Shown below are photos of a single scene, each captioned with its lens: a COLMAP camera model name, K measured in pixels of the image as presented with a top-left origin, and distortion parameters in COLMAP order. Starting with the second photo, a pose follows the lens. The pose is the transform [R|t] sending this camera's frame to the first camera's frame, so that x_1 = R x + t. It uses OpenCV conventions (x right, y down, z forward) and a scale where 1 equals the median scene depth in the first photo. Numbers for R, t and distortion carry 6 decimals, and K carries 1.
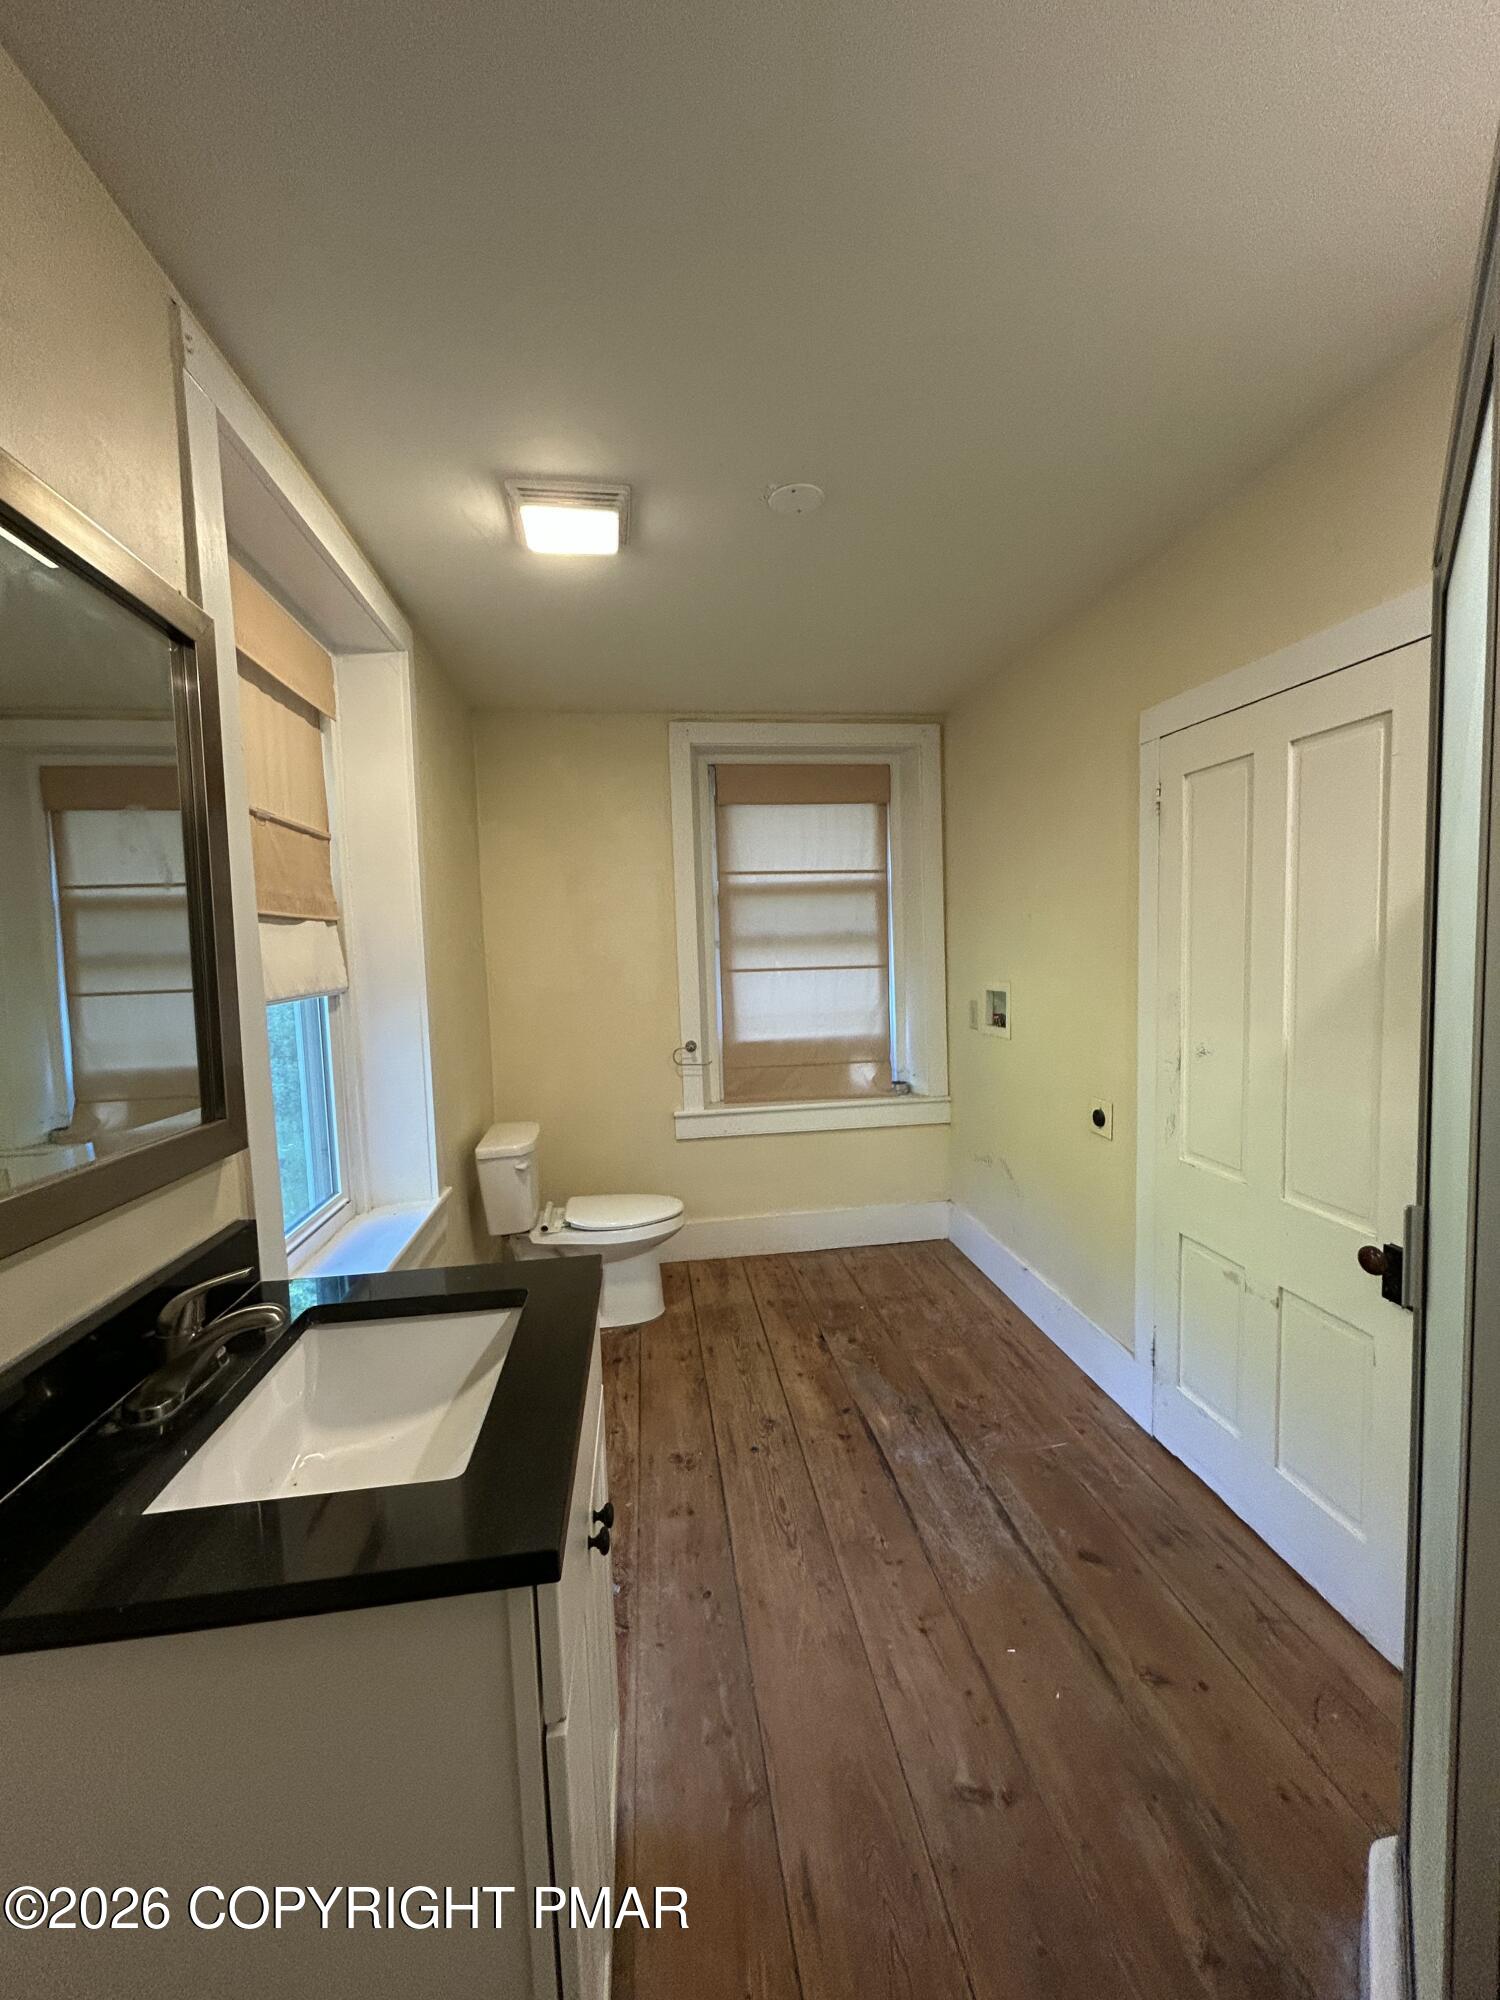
lens RADIAL K [[811.0, 0, 758.6], [0, 811.0, 1001.0], [0, 0, 1]] dist [-0.001834, -0.000178]
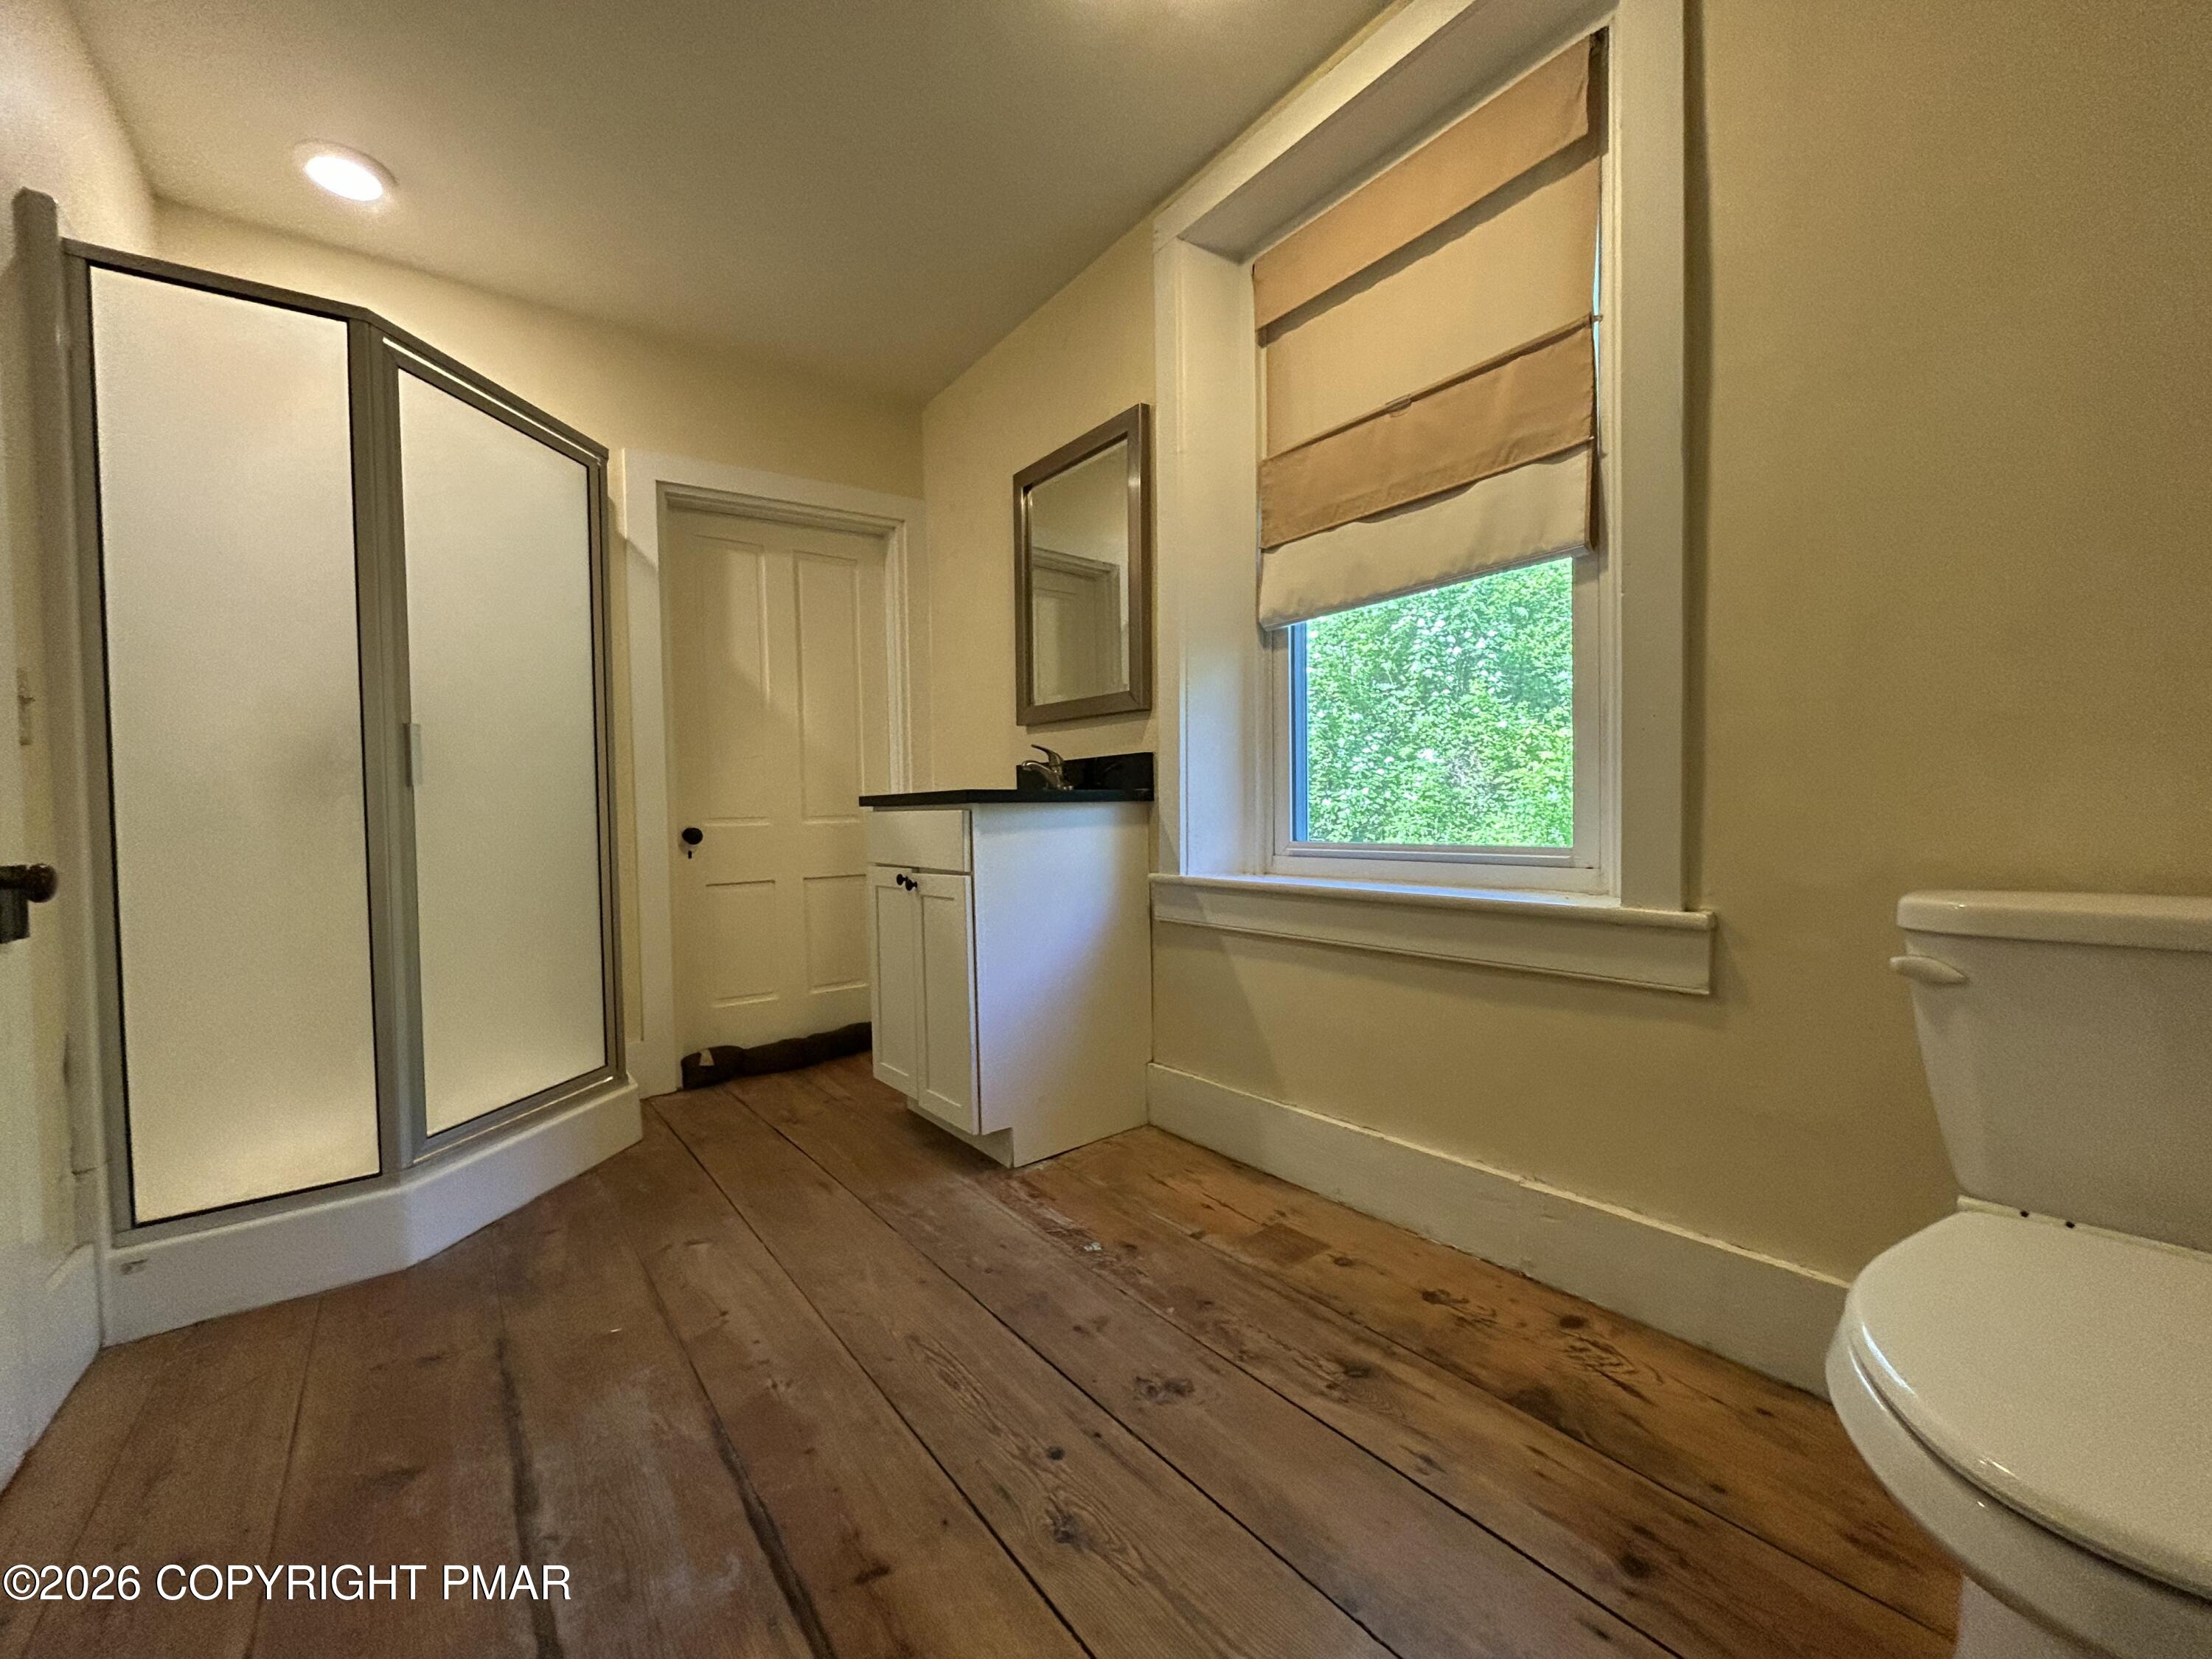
lens RADIAL K [[896.9, 0, 1098.1], [0, 896.9, 836.4], [0, 0, 1]] dist [-0.001834, -0.000178]
pose [[-0.880144, 0.057590, -0.471201, 0.200252], [0.011529, 0.994914, 0.100063, 0.143115], [0.474568, 0.082637, -0.876331, 1.448136]]
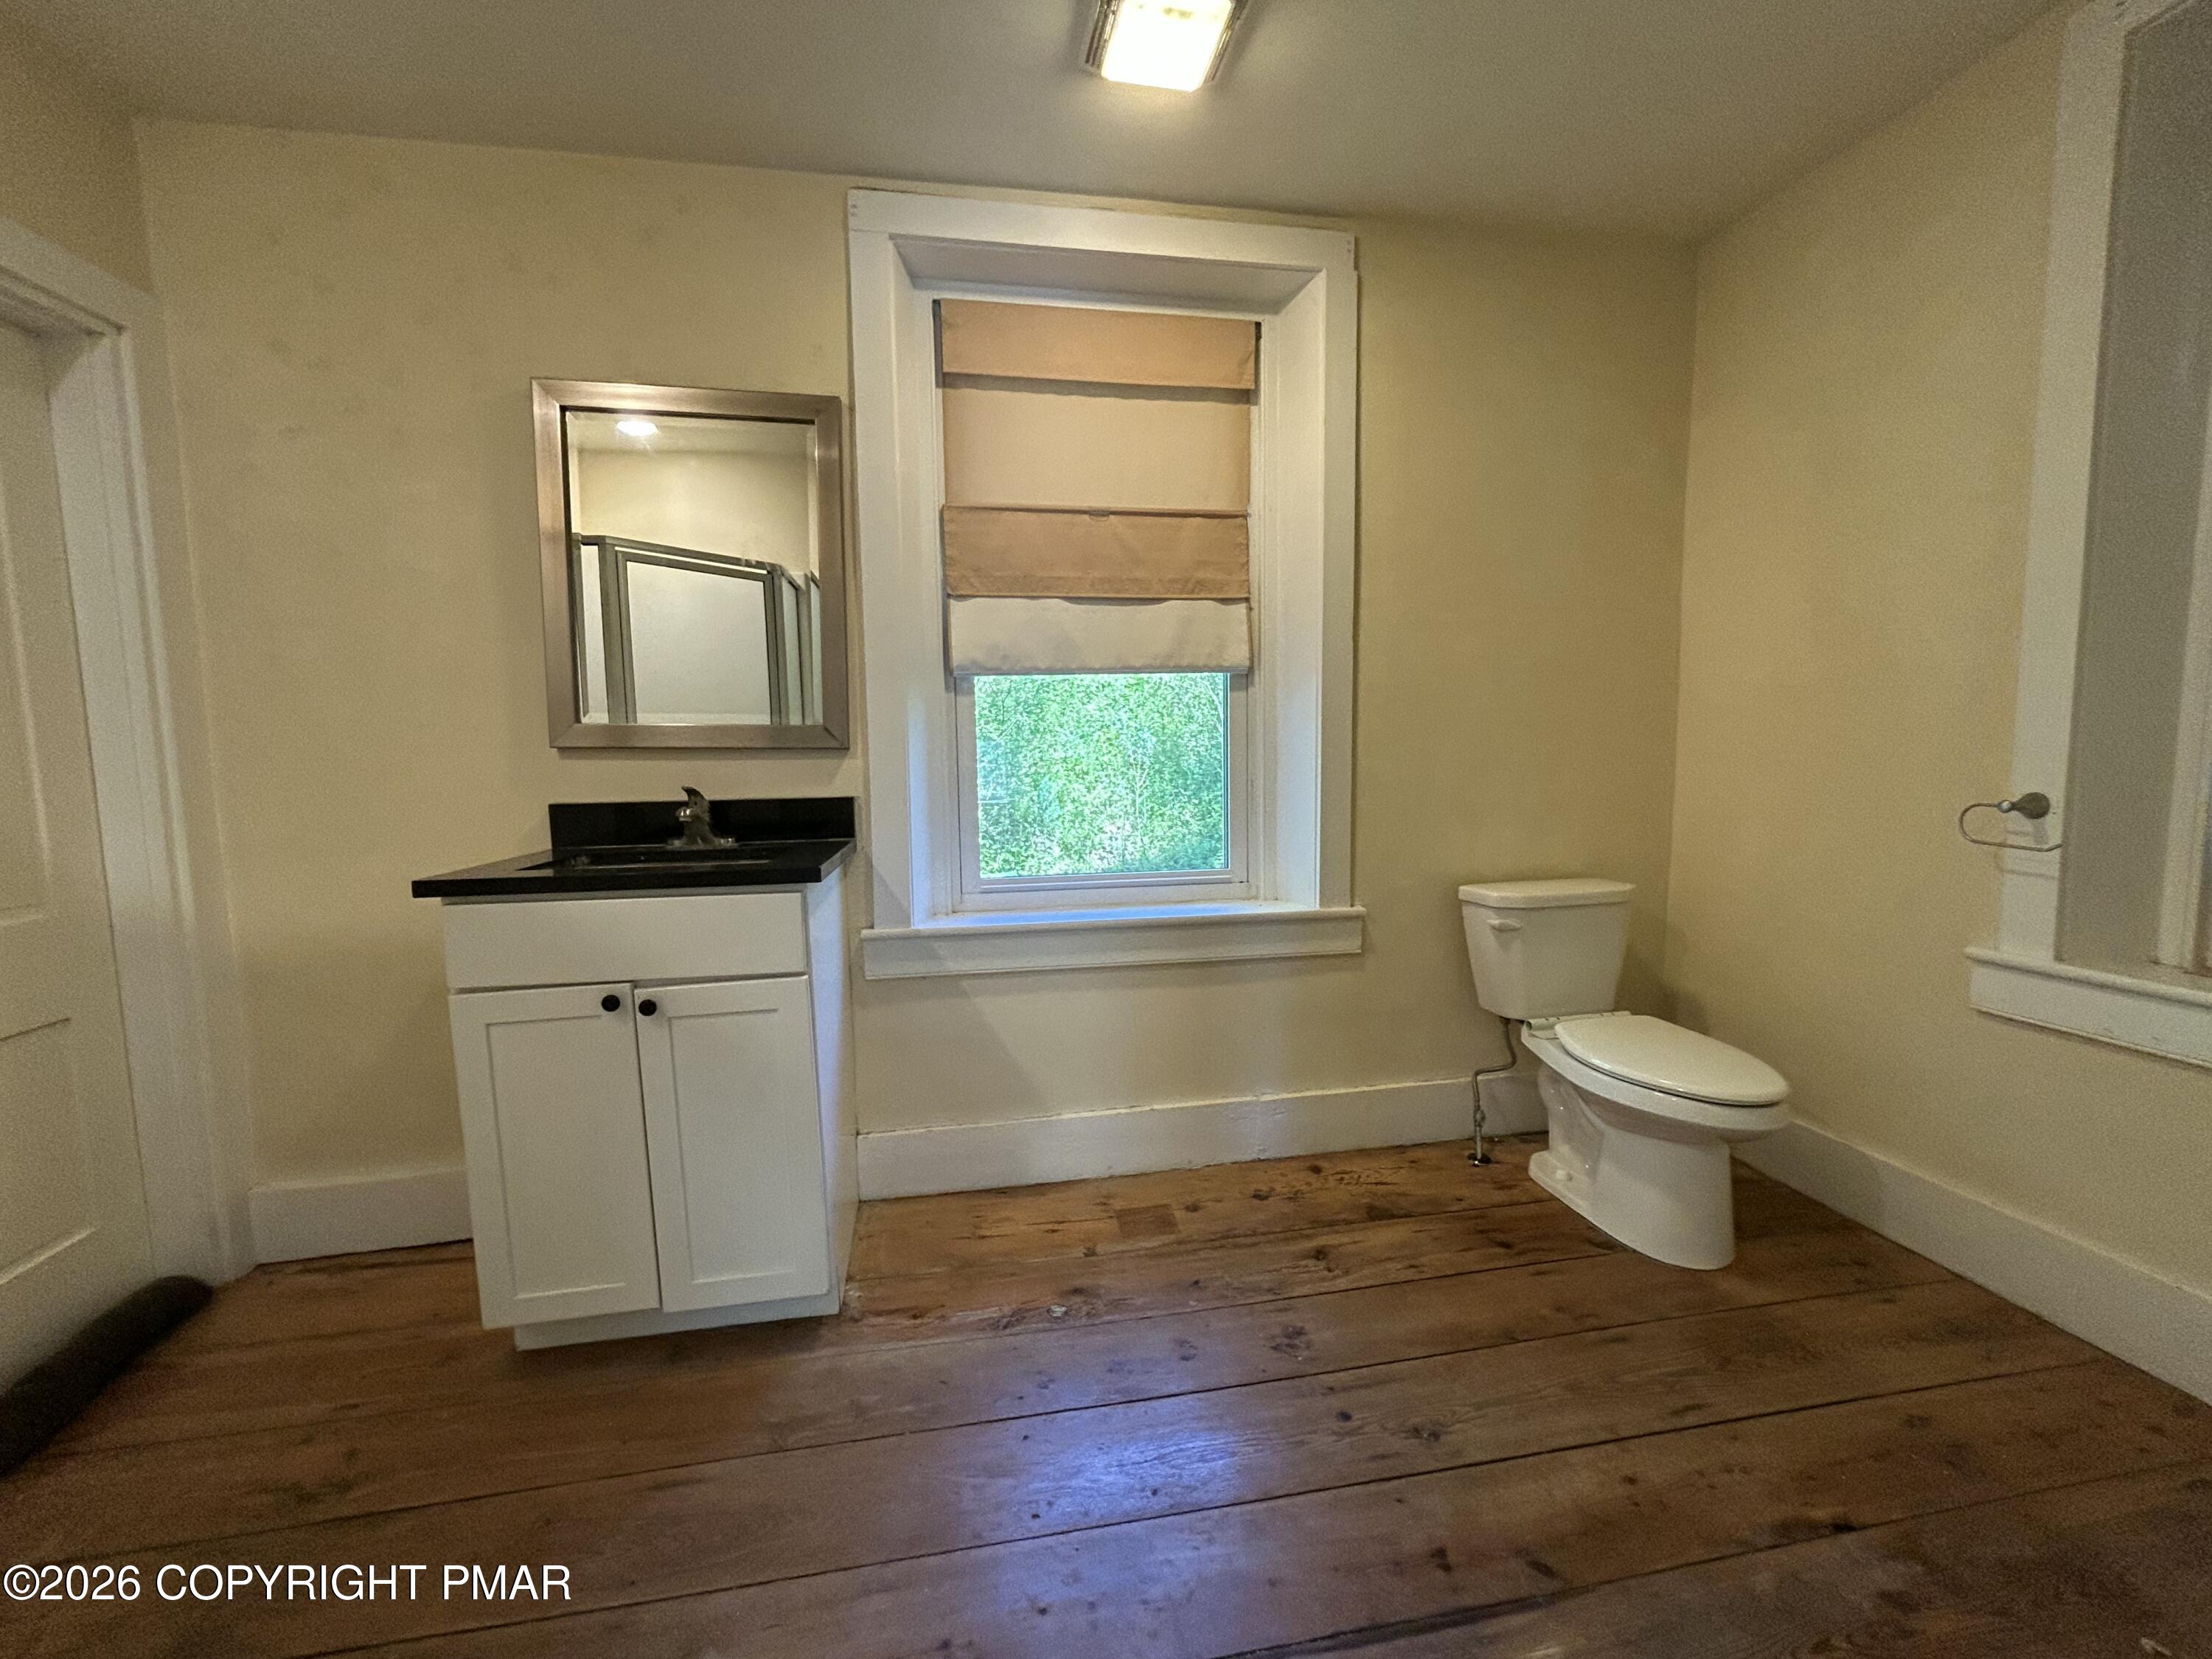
lens RADIAL K [[896.9, 0, 1105.8], [0, 896.9, 836.8], [0, 0, 1]] dist [-0.001834, -0.000178]
pose [[0.021986, 0.123377, -0.992116, 0.590074], [-0.052143, 0.991147, 0.122101, 0.064114], [0.998398, 0.049047, 0.028224, 0.791065]]
